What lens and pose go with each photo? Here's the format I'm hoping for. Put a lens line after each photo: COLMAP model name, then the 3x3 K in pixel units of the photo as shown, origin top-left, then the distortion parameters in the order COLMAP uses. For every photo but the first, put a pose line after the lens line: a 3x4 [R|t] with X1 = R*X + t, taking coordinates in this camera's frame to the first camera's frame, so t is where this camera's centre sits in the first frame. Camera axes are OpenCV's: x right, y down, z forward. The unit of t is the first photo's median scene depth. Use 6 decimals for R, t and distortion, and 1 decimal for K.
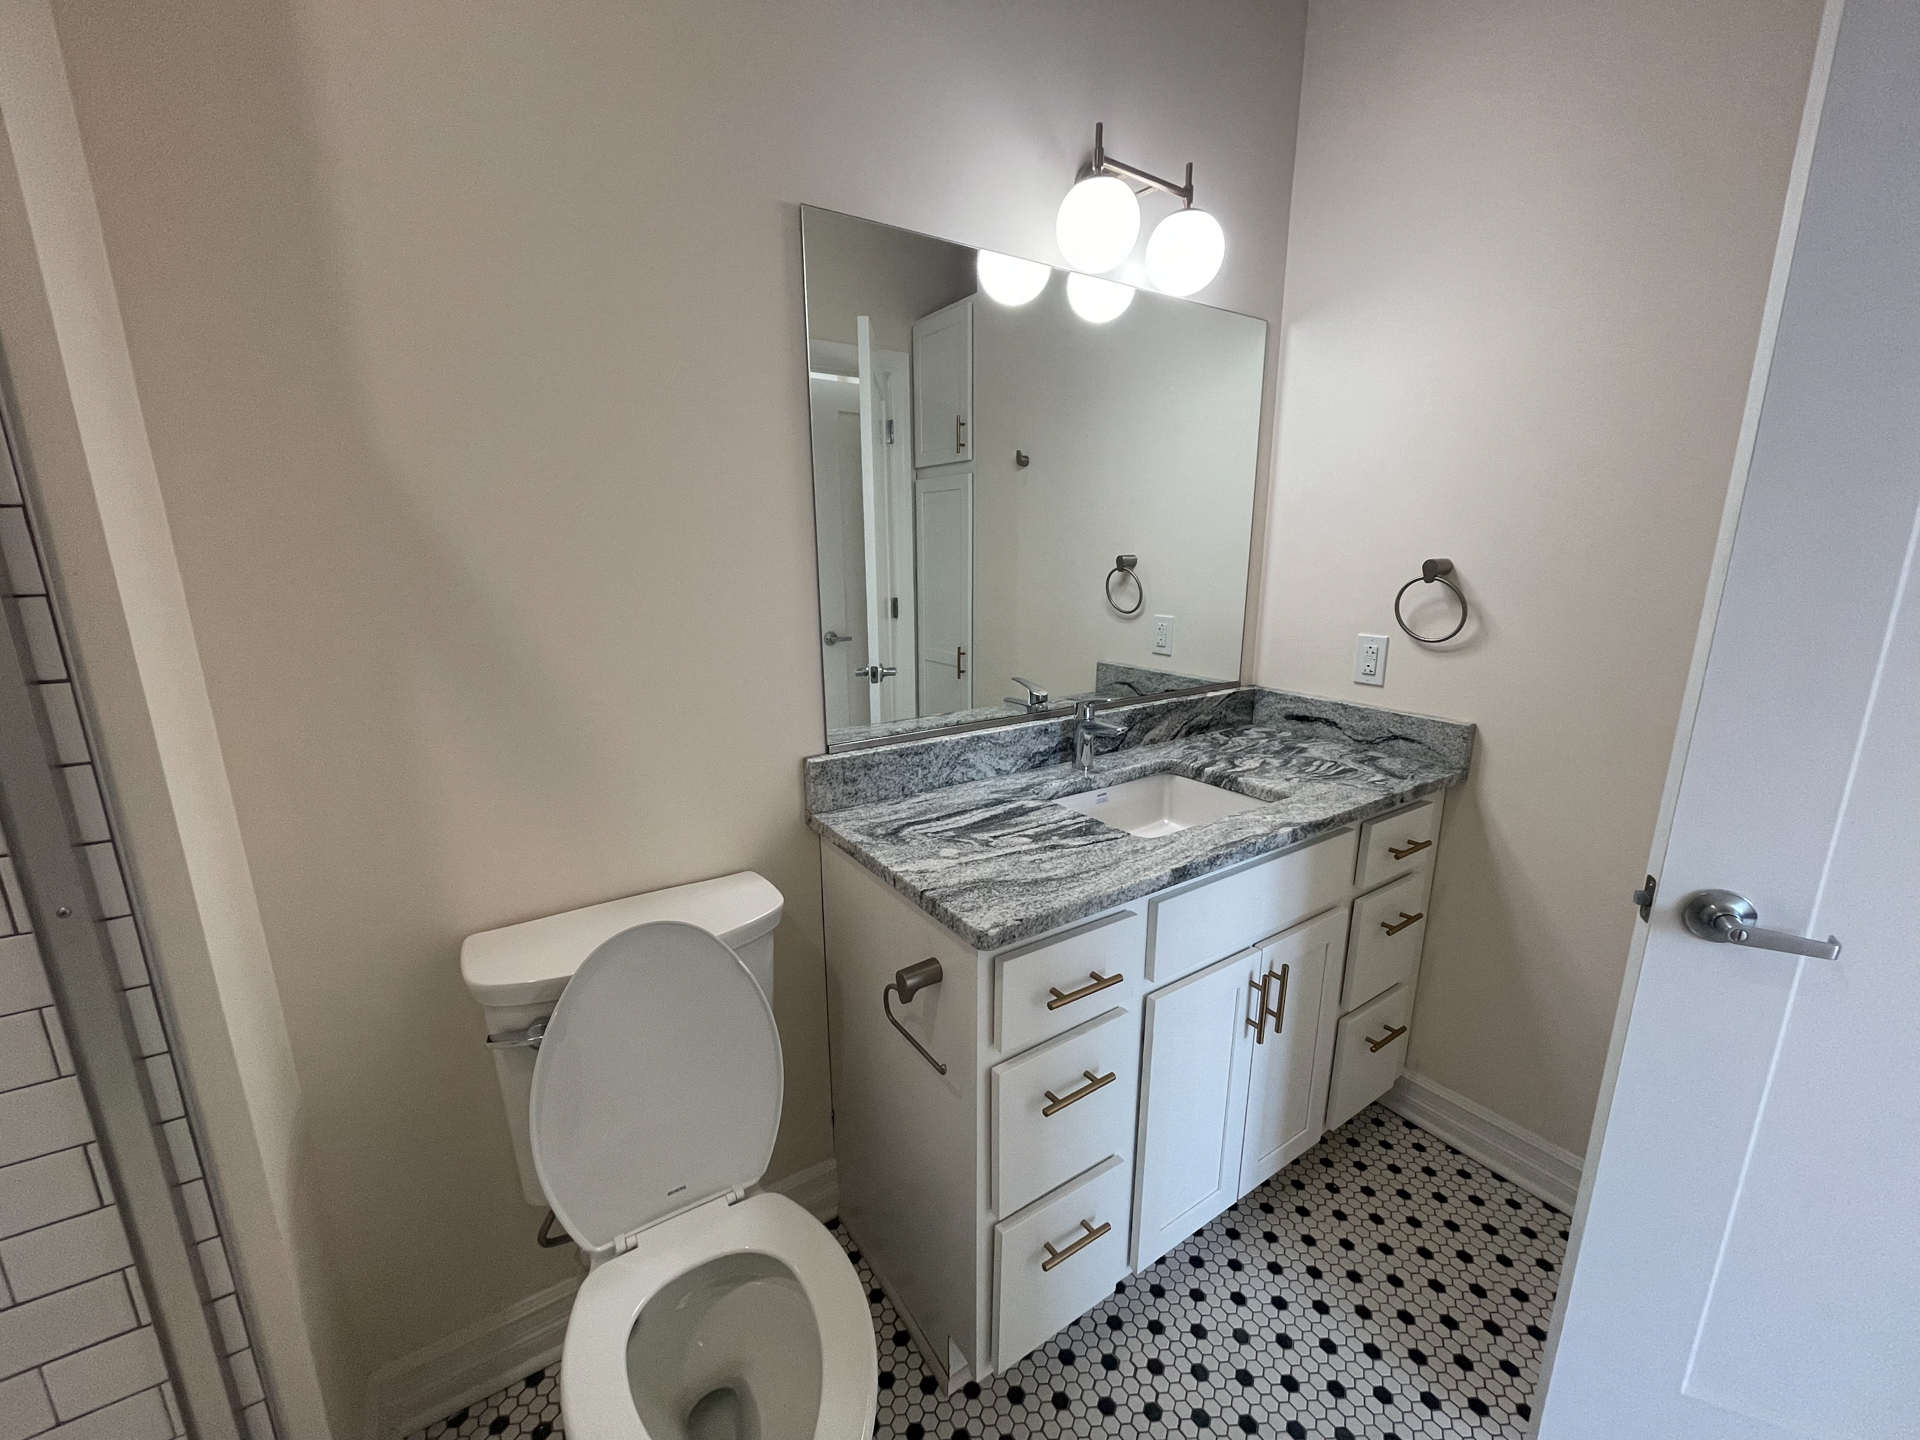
lens RADIAL K [[767.1, 0, 962.2], [0, 767.1, 721.6], [0, 0, 1]] dist [-0.001210, 0.000028]
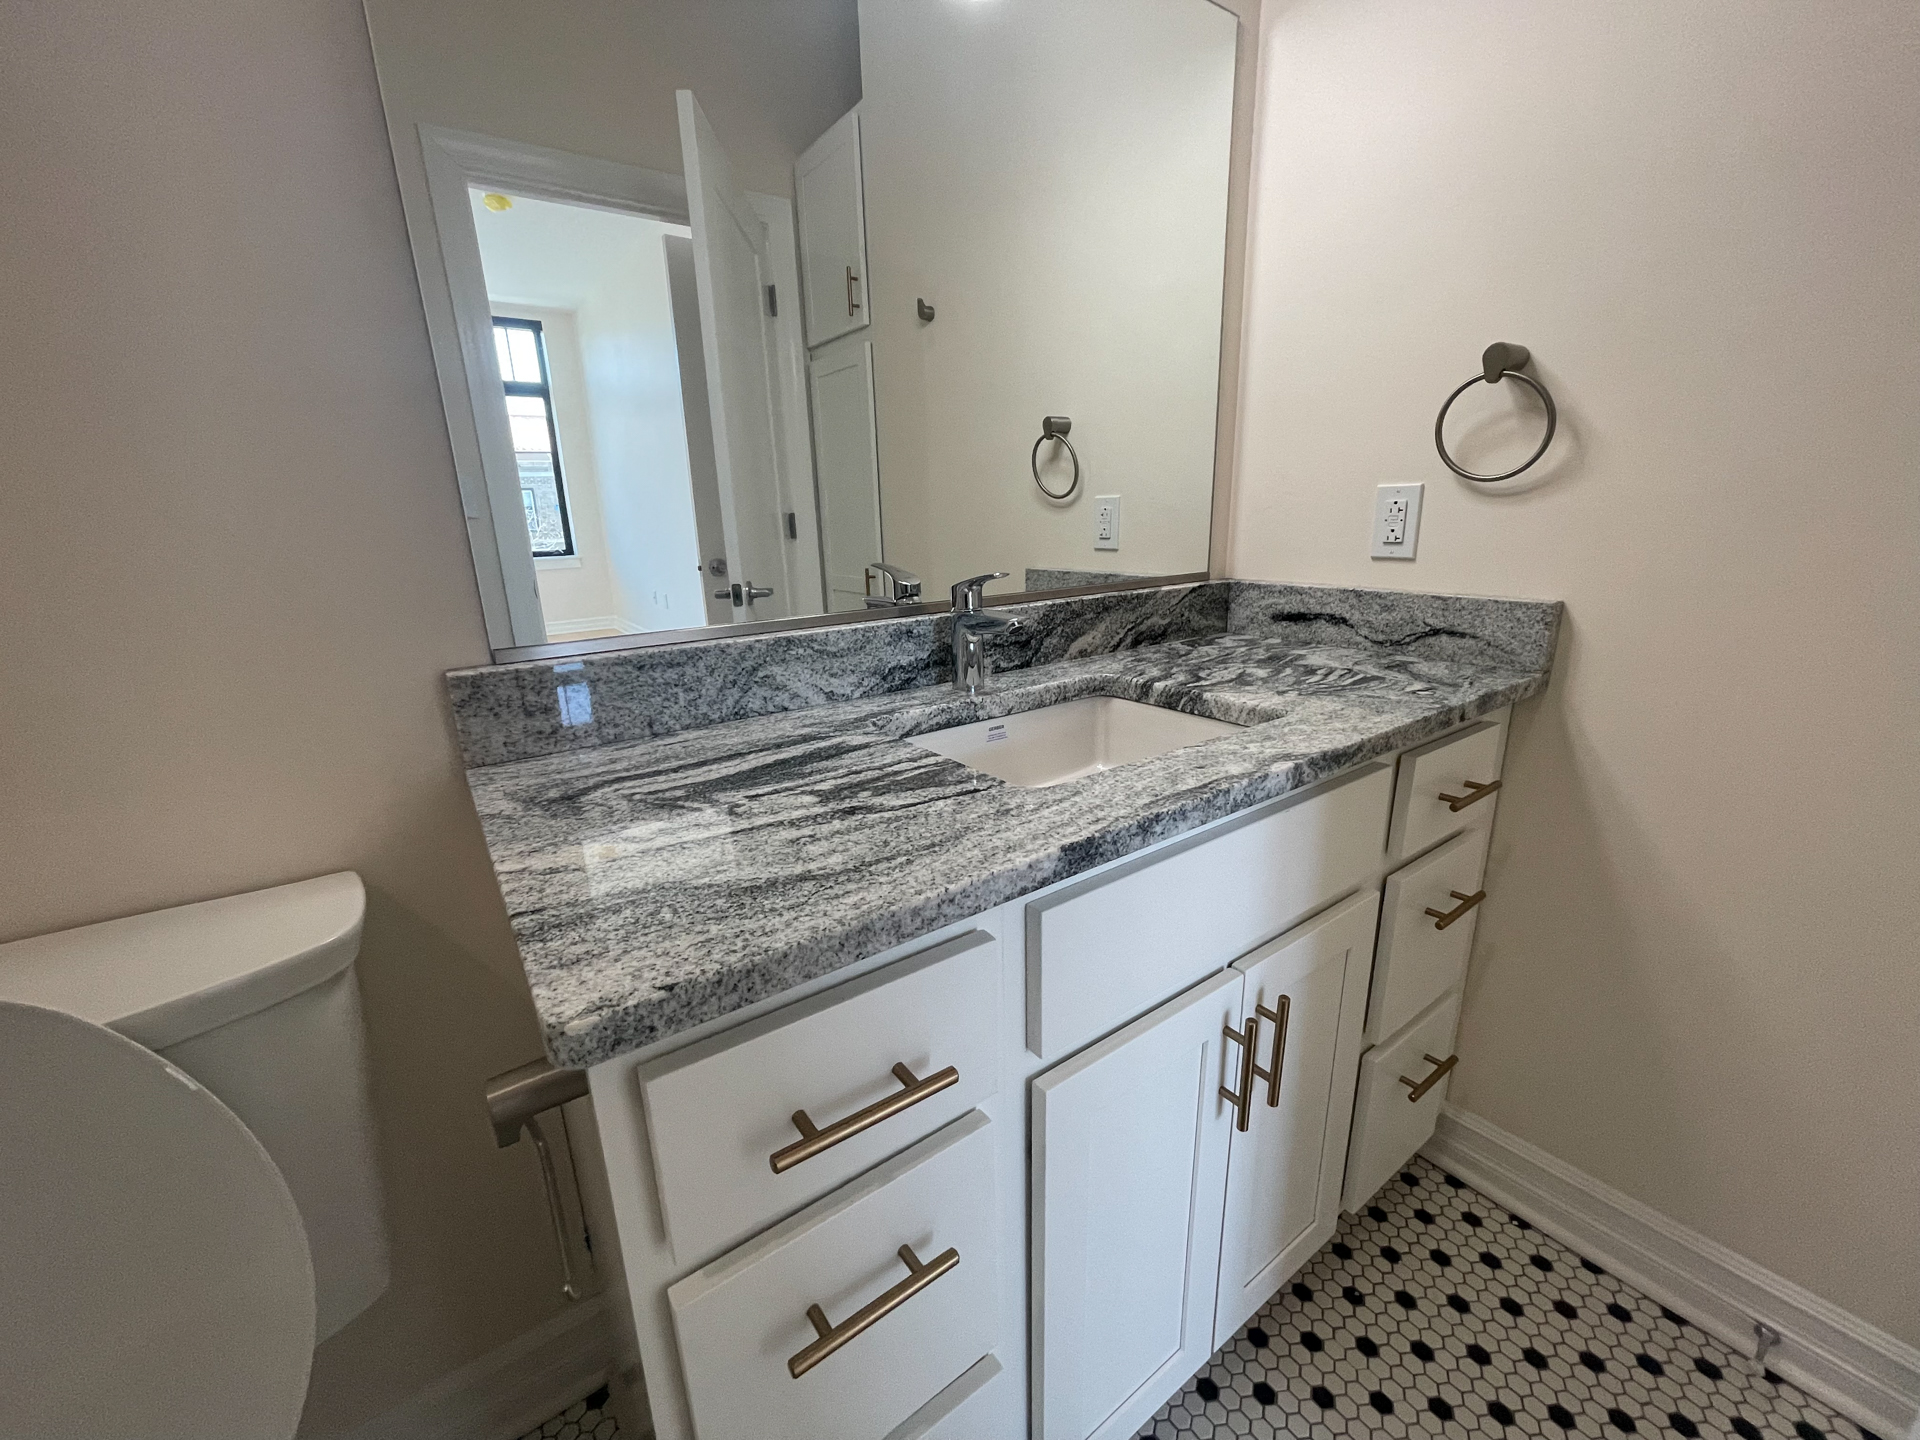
lens RADIAL K [[767.1, 0, 960.9], [0, 767.1, 724.5], [0, 0, 1]] dist [-0.001210, 0.000028]
pose [[0.999262, -0.033135, 0.019444, 0.142819], [0.032203, 0.998402, 0.046443, 0.062346], [-0.020952, -0.045782, 0.998732, 0.360016]]
